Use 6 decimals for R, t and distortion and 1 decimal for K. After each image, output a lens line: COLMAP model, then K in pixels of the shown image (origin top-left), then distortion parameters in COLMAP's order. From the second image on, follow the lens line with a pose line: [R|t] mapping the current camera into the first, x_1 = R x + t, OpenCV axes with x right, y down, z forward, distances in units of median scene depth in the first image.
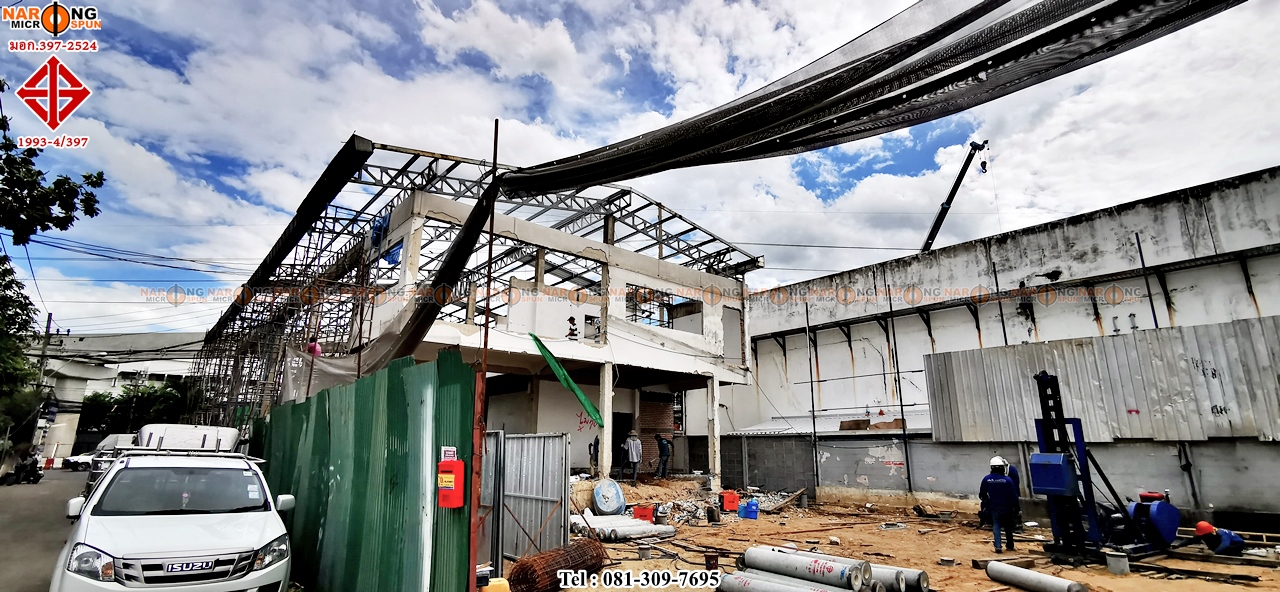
lens RADIAL K [[593.2, 0, 641.5], [0, 593.2, 297.1], [0, 0, 1]] dist [0.006752, 0.002343]
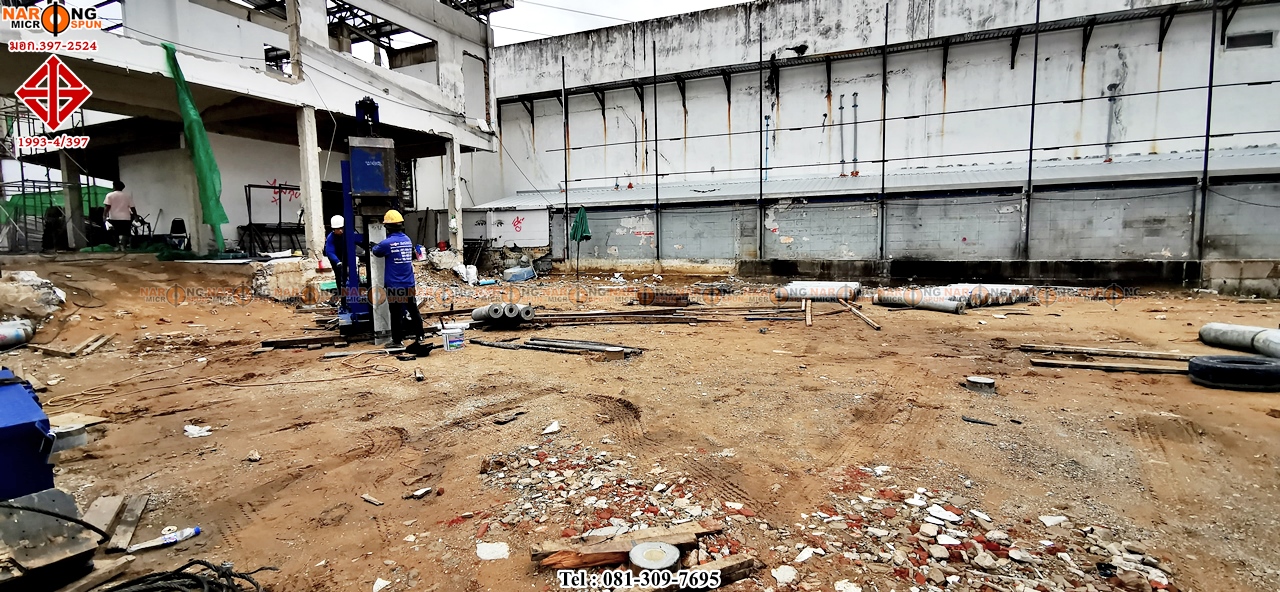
lens RADIAL K [[593.2, 0, 640.7], [0, 593.2, 297.3], [0, 0, 1]] dist [0.006752, 0.002343]
pose [[0.904152, -0.061701, 0.422731, -0.009129], [-0.087371, 0.941894, 0.324350, 0.056905], [-0.418180, -0.330196, 0.846224, 0.119282]]
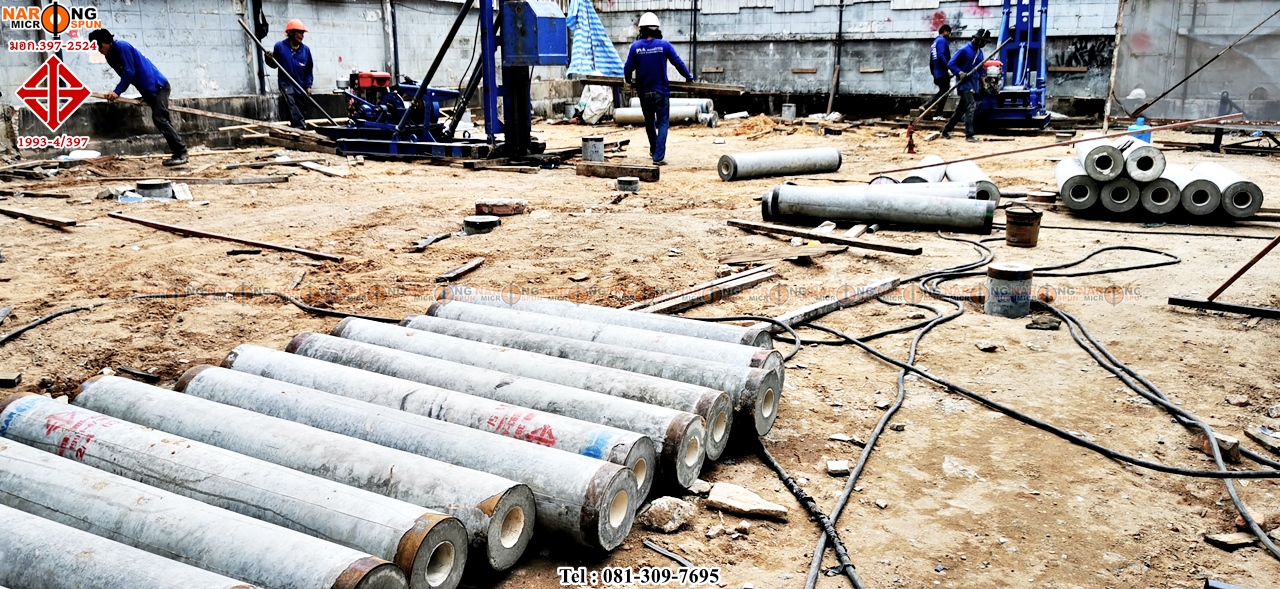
lens RADIAL K [[999.1, 0, 638.5], [0, 999.1, 289.2], [0, 0, 1]] dist [0.052535, -0.061348]
pose [[-0.438490, -0.204939, 0.875058, -0.192191], [-0.223543, 0.967925, 0.114672, 0.237908], [-0.870491, -0.145330, -0.470238, 0.788210]]
